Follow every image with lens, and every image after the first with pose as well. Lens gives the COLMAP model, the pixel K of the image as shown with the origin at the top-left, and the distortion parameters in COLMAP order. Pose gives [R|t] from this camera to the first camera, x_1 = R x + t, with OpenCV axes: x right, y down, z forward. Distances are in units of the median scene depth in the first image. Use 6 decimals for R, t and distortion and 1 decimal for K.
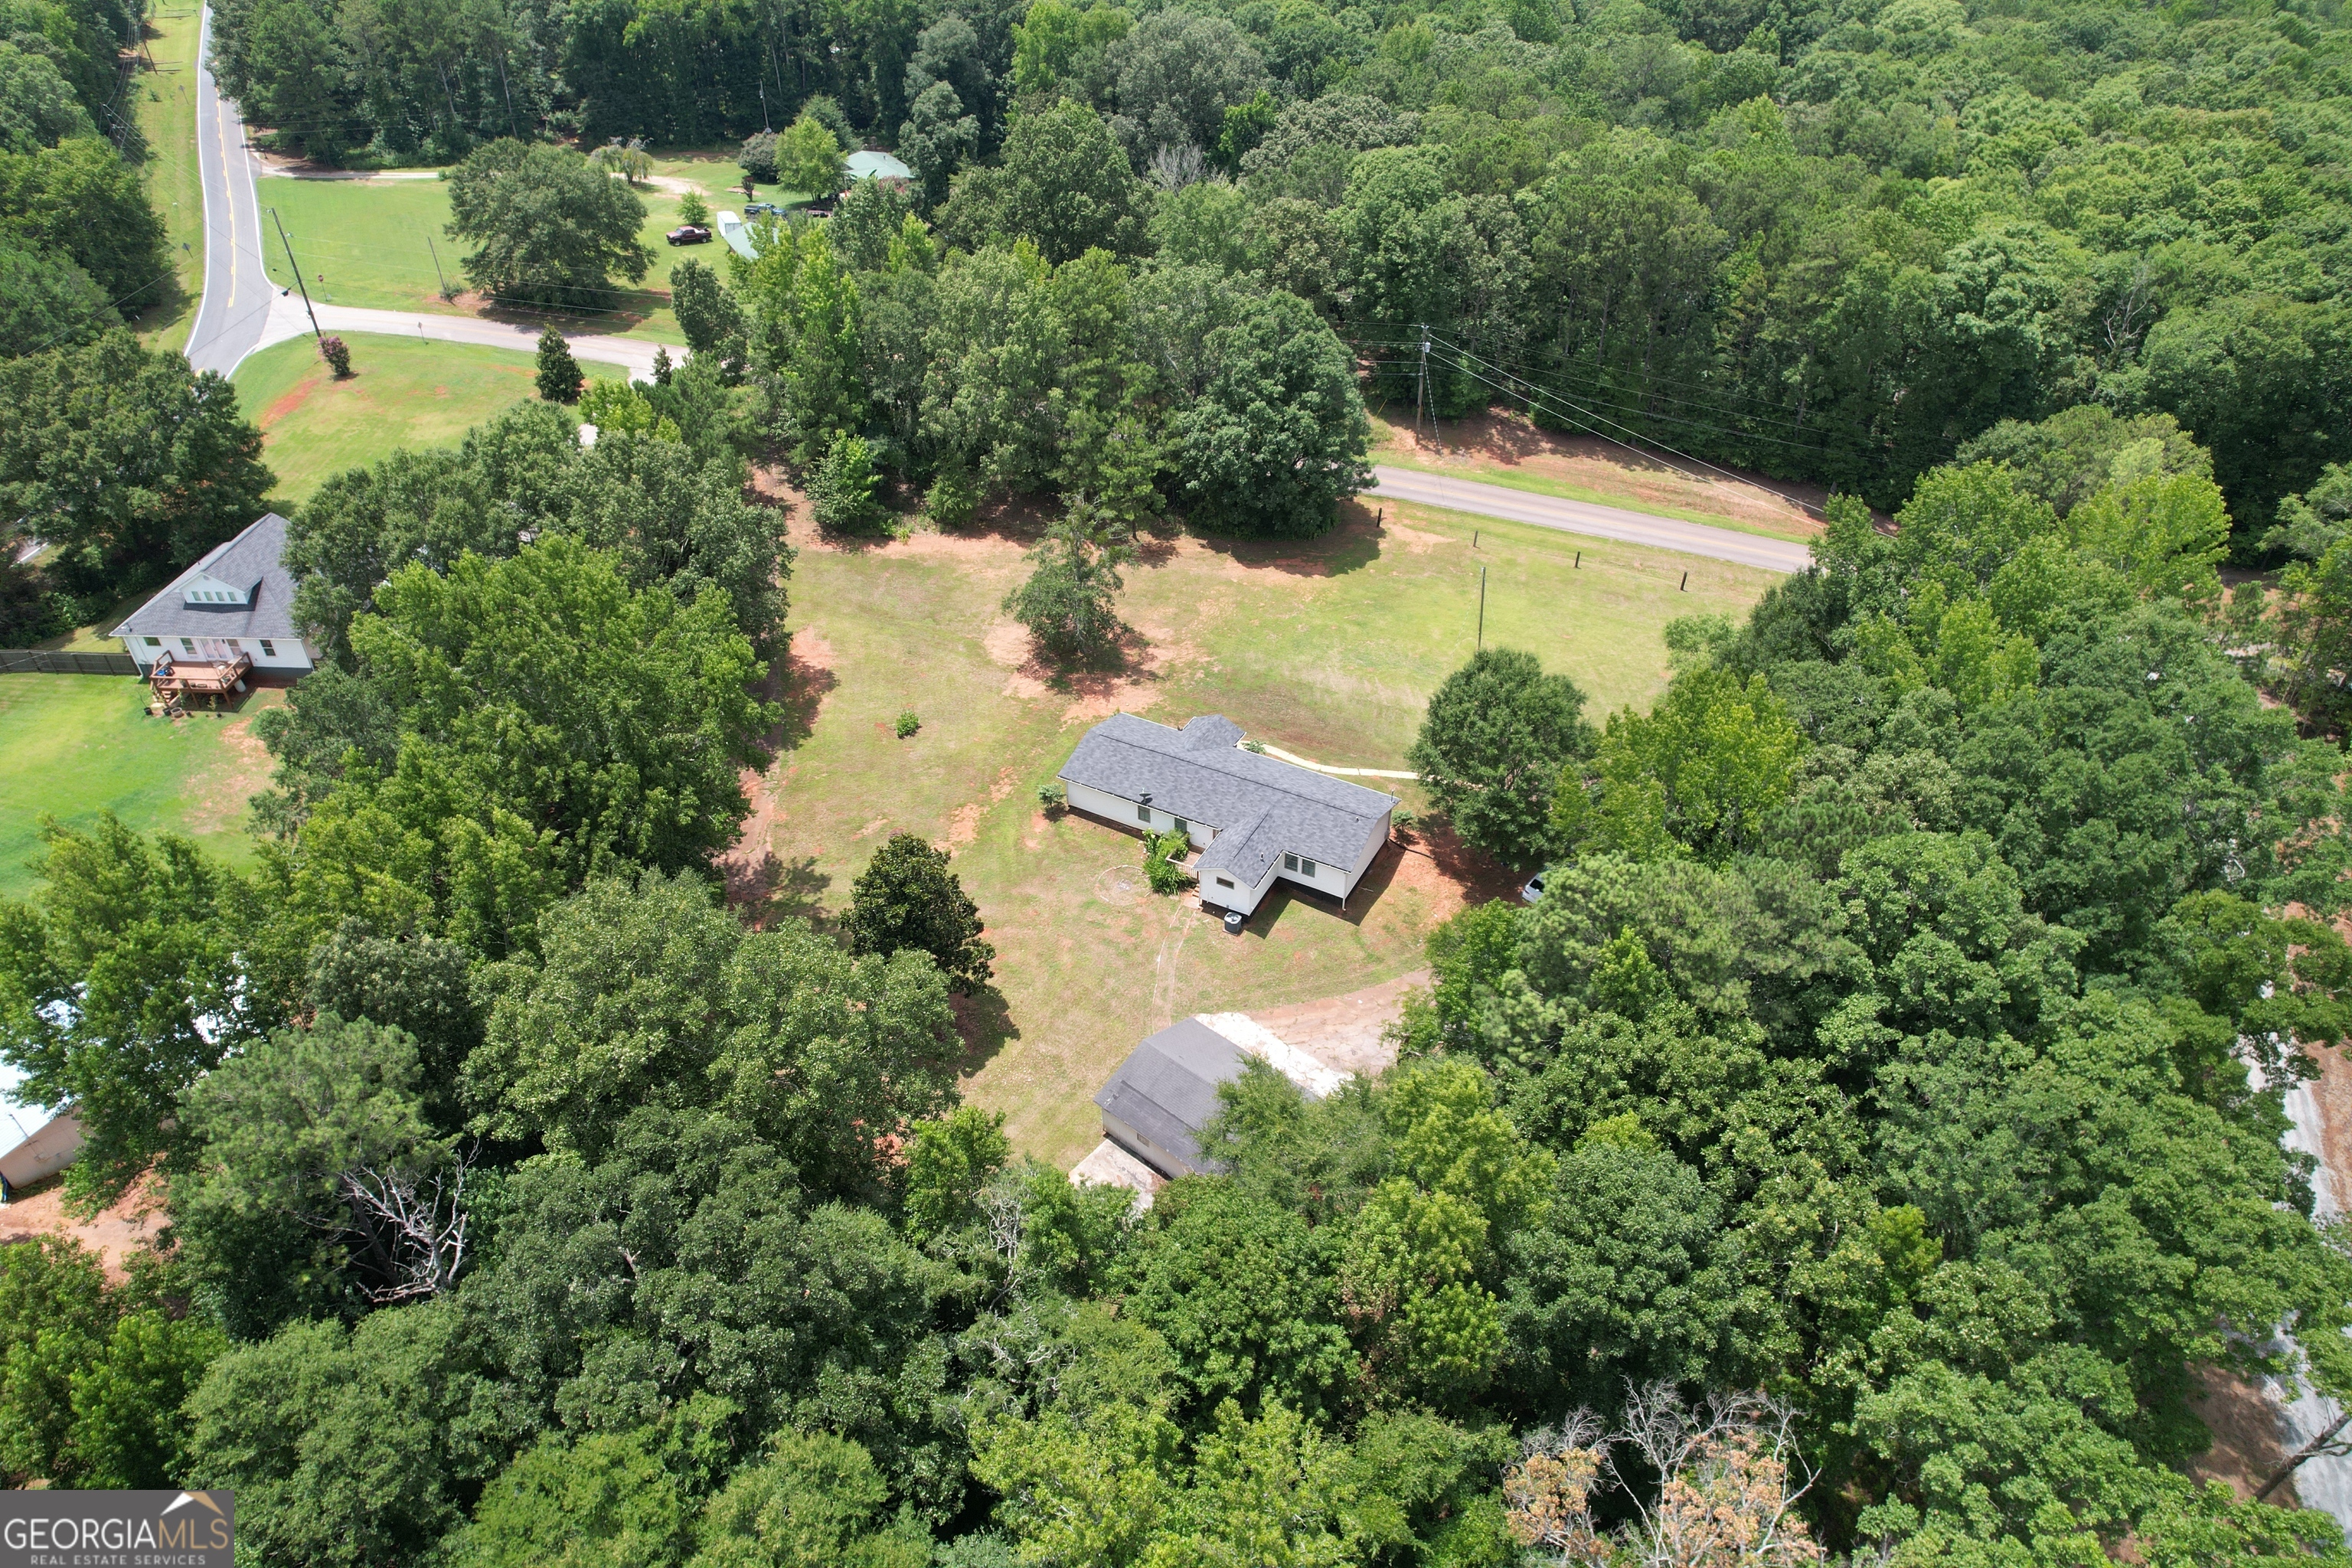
lens RADIAL K [[1499.8, 0, 1179.9], [0, 1499.8, 779.0], [0, 0, 1]] dist [-0.060356, 0.029568]
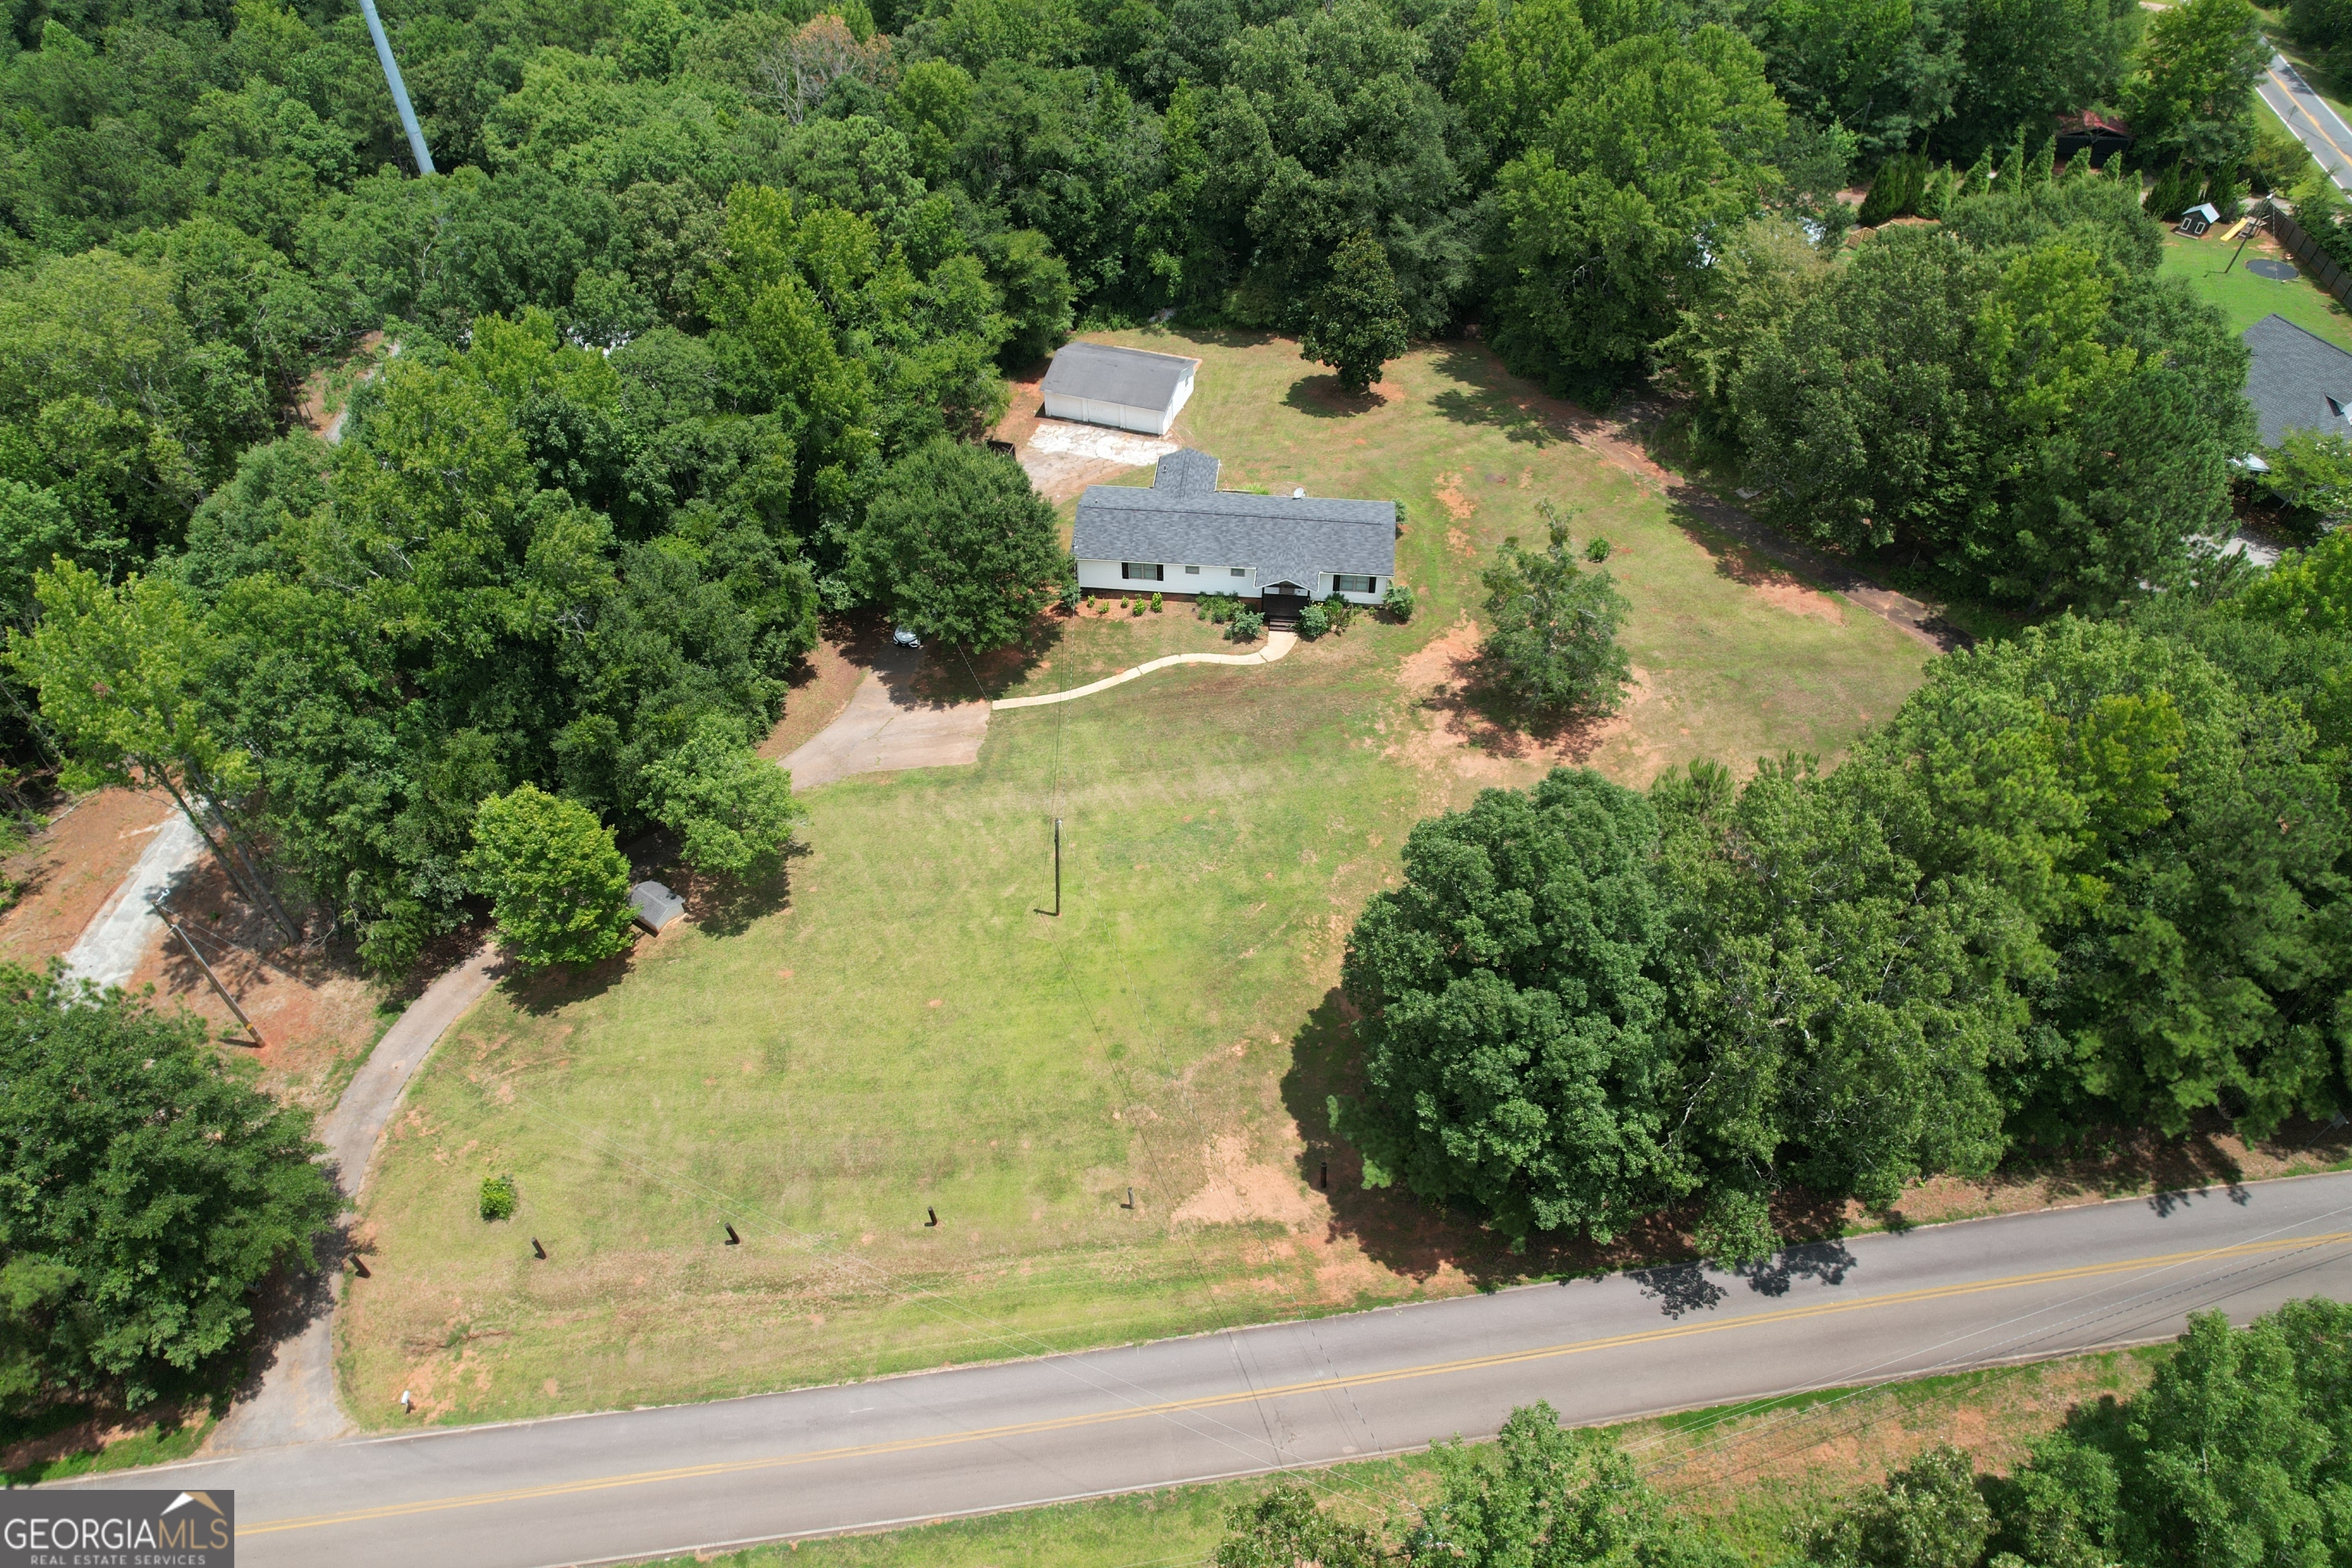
lens RADIAL K [[1504.0, 0, 1181.1], [0, 1504.0, 780.3], [0, 0, 1]] dist [-0.072703, 0.061818]
pose [[-0.926305, 0.269500, -0.263305, 0.301000], [-0.218058, 0.186446, 0.957961, -0.736845], [0.307263, 0.944779, -0.113939, 1.004124]]
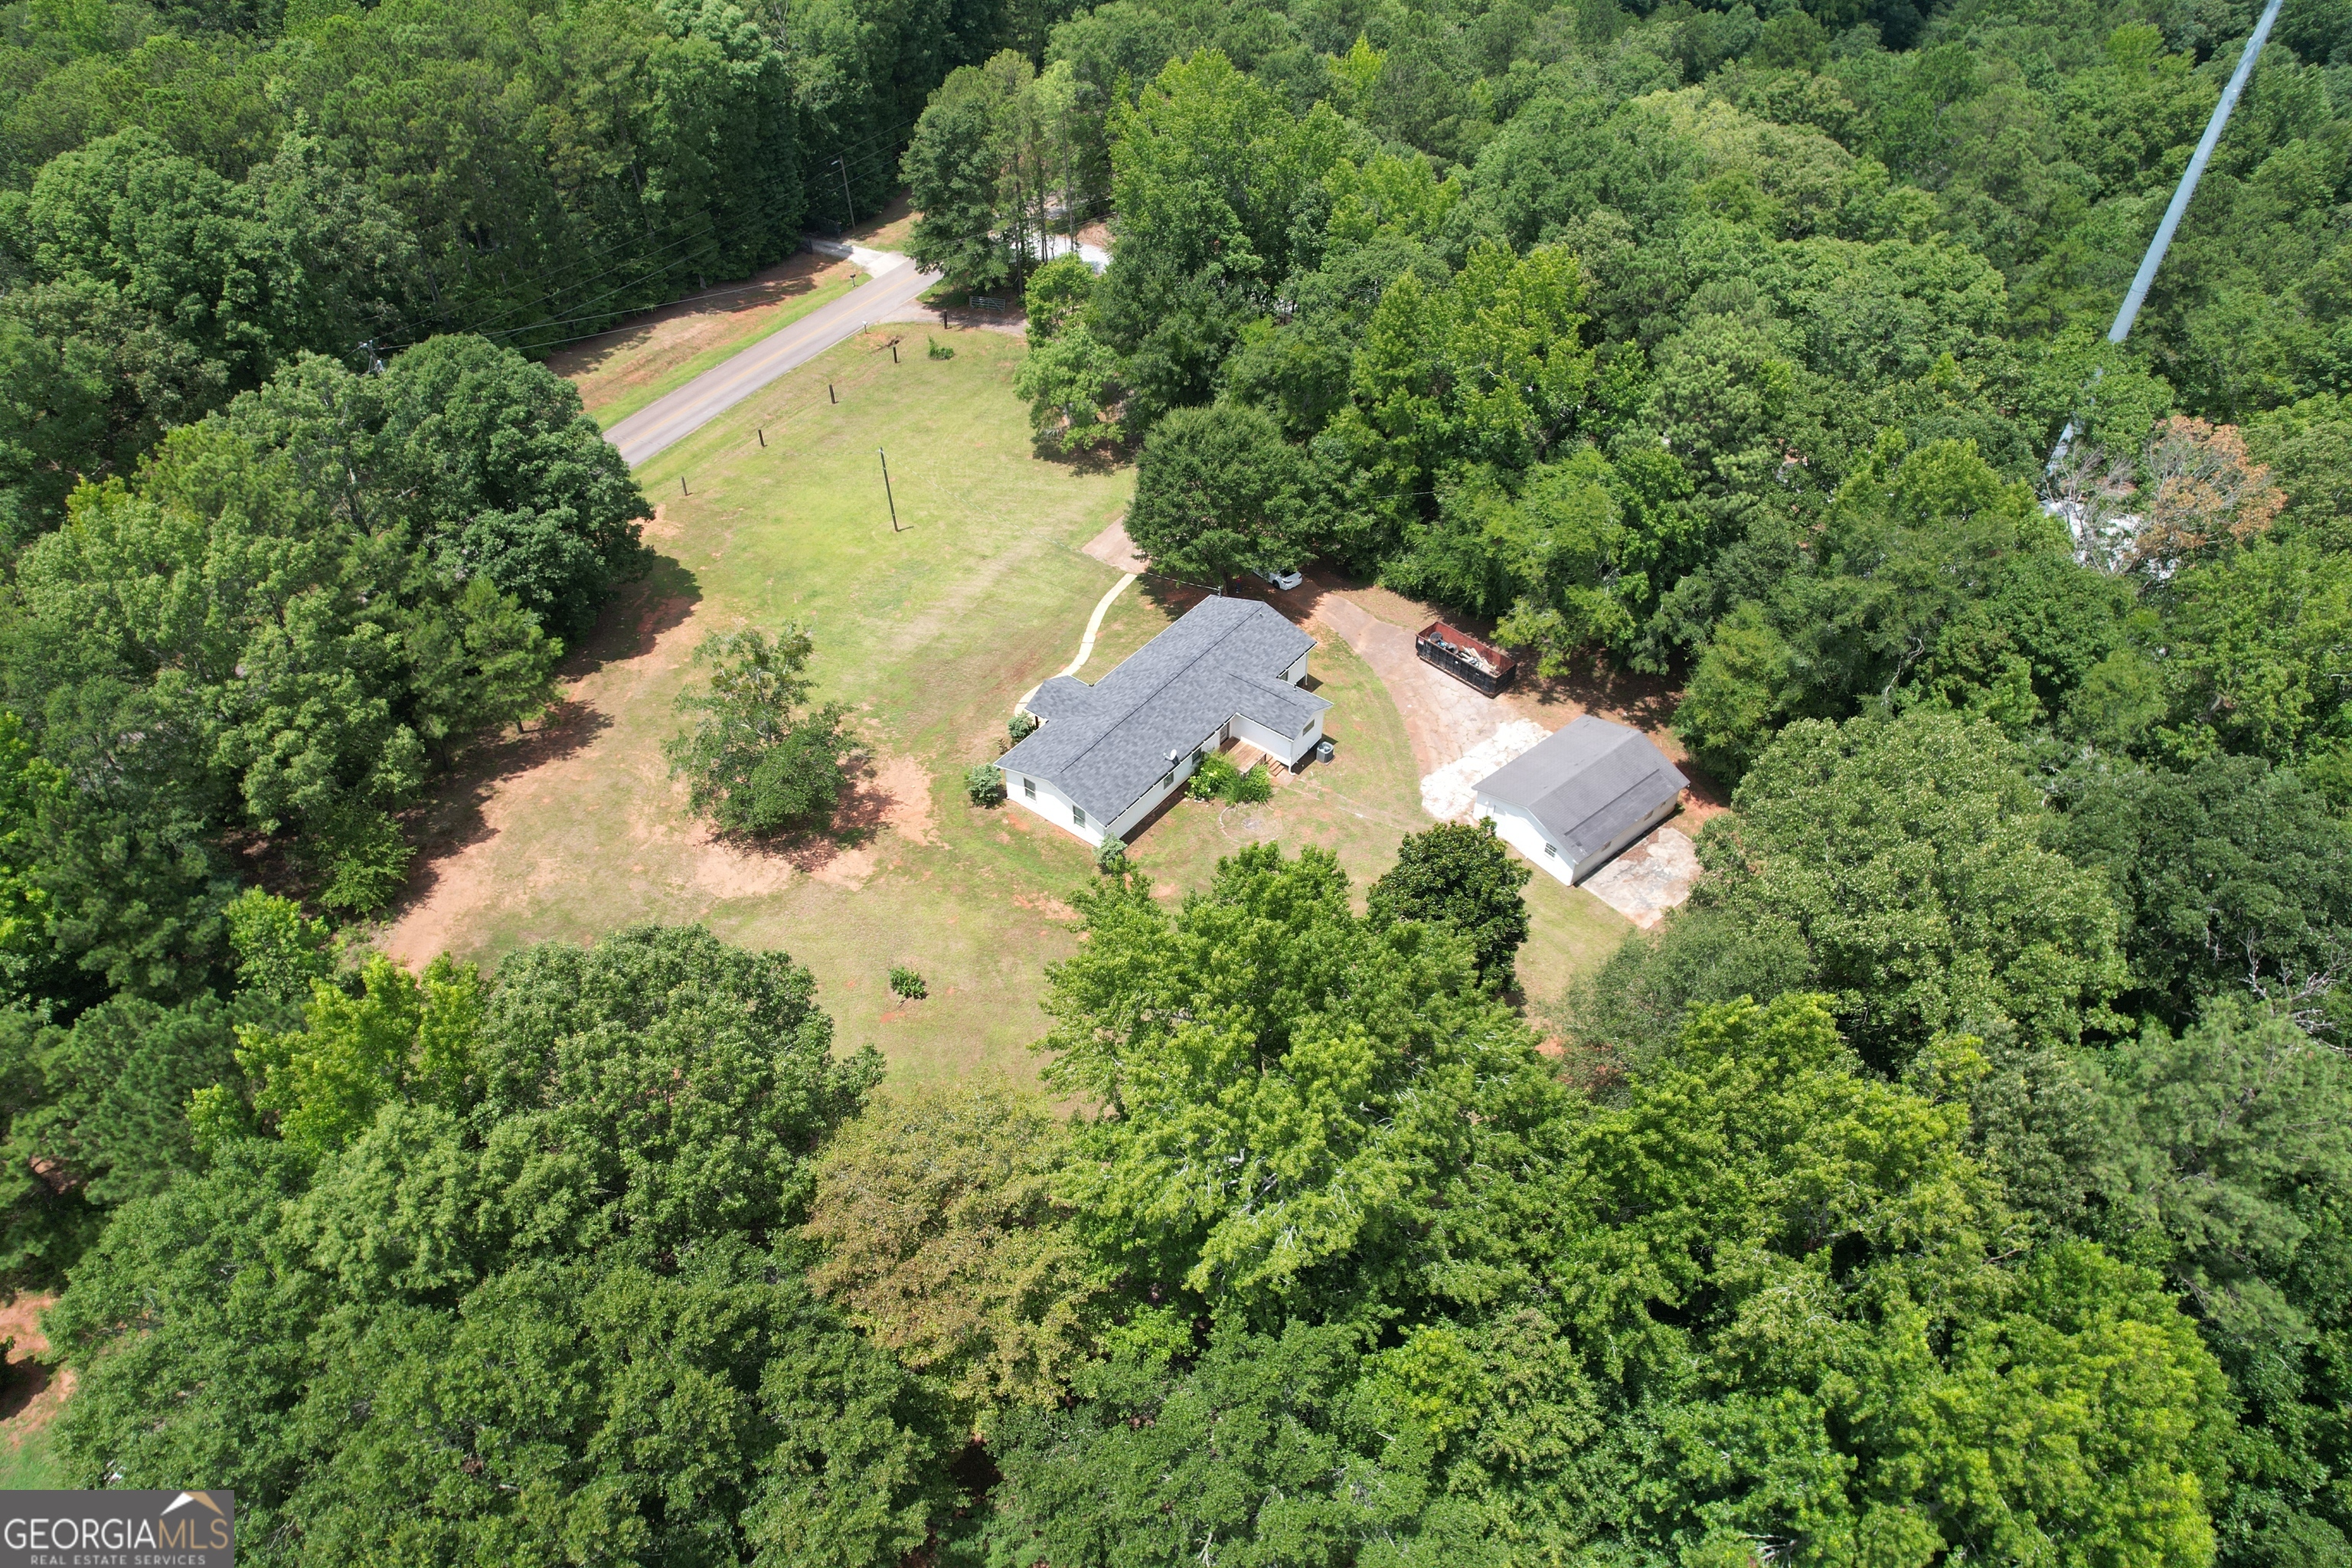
lens RADIAL K [[1504.0, 0, 1181.1], [0, 1504.0, 780.3], [0, 0, 1]] dist [-0.072703, 0.061818]
pose [[0.162289, -0.673717, 0.720949, -0.531273], [0.585739, 0.653757, 0.479074, -0.318281], [-0.794086, 0.344539, 0.500720, 0.431039]]
